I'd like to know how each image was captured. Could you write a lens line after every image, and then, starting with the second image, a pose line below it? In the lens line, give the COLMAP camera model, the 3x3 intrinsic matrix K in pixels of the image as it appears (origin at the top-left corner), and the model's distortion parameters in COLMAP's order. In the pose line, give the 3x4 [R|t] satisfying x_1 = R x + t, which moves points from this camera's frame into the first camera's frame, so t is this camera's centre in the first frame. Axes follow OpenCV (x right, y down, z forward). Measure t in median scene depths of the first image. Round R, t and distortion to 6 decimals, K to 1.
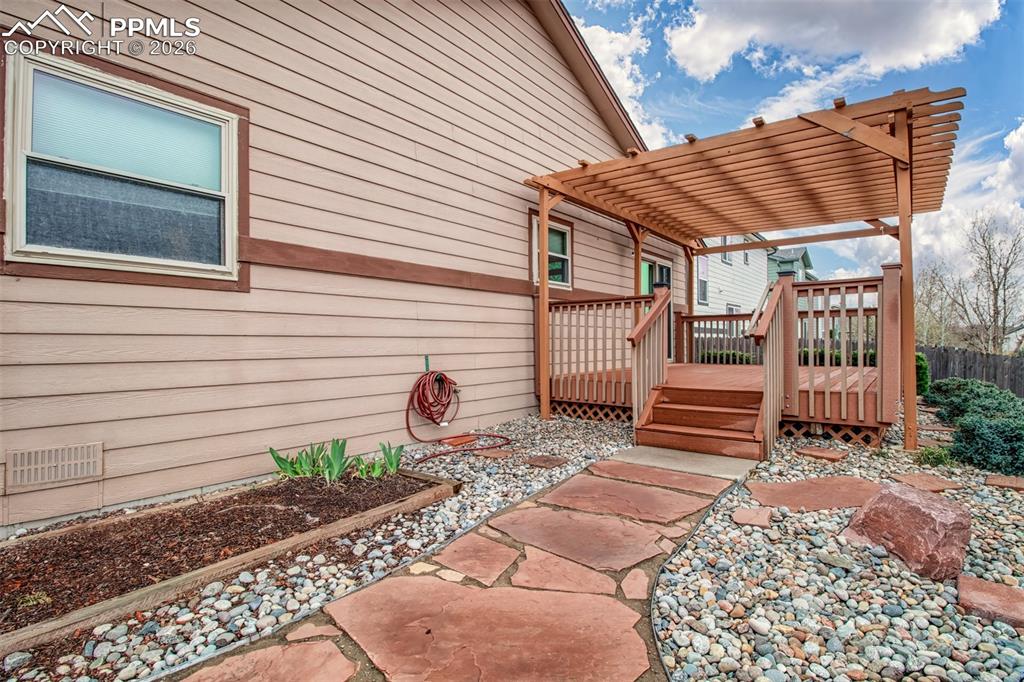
lens RADIAL K [[497.4, 0, 484.2], [0, 497.4, 346.9], [0, 0, 1]] dist [-0.011910, -0.001429]
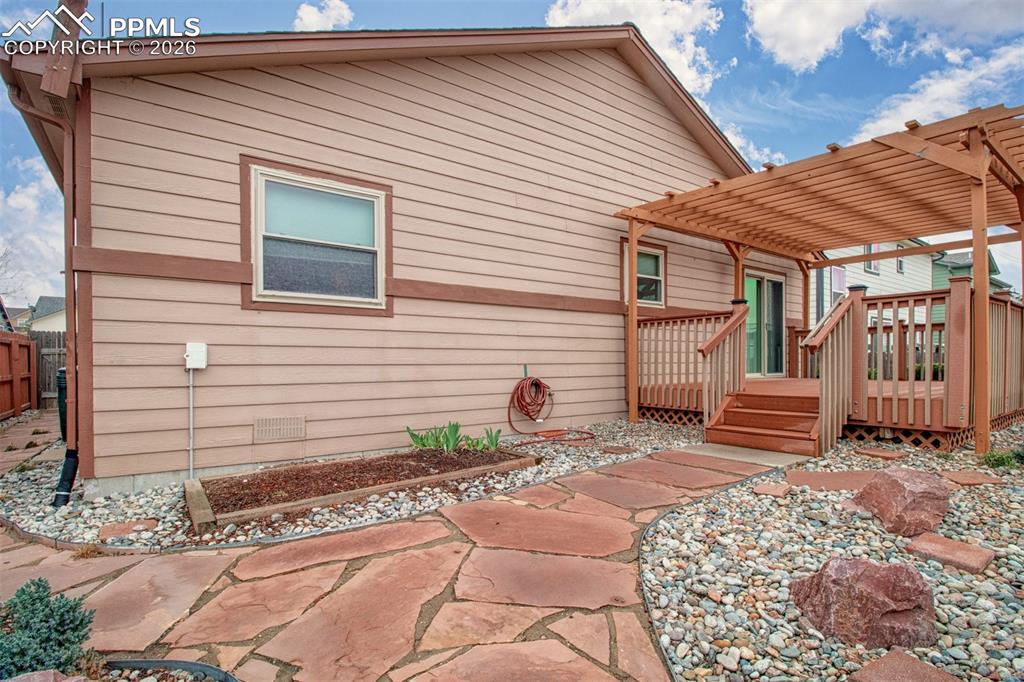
lens RADIAL K [[513.2, 0, 513.4], [0, 513.2, 368.6], [0, 0, 1]] dist [0.000626, -0.000462]
pose [[0.979612, -0.000048, -0.200899, 0.124251], [0.000505, 0.999997, 0.002221, 0.027014], [0.200899, -0.002278, 0.979609, -0.288923]]
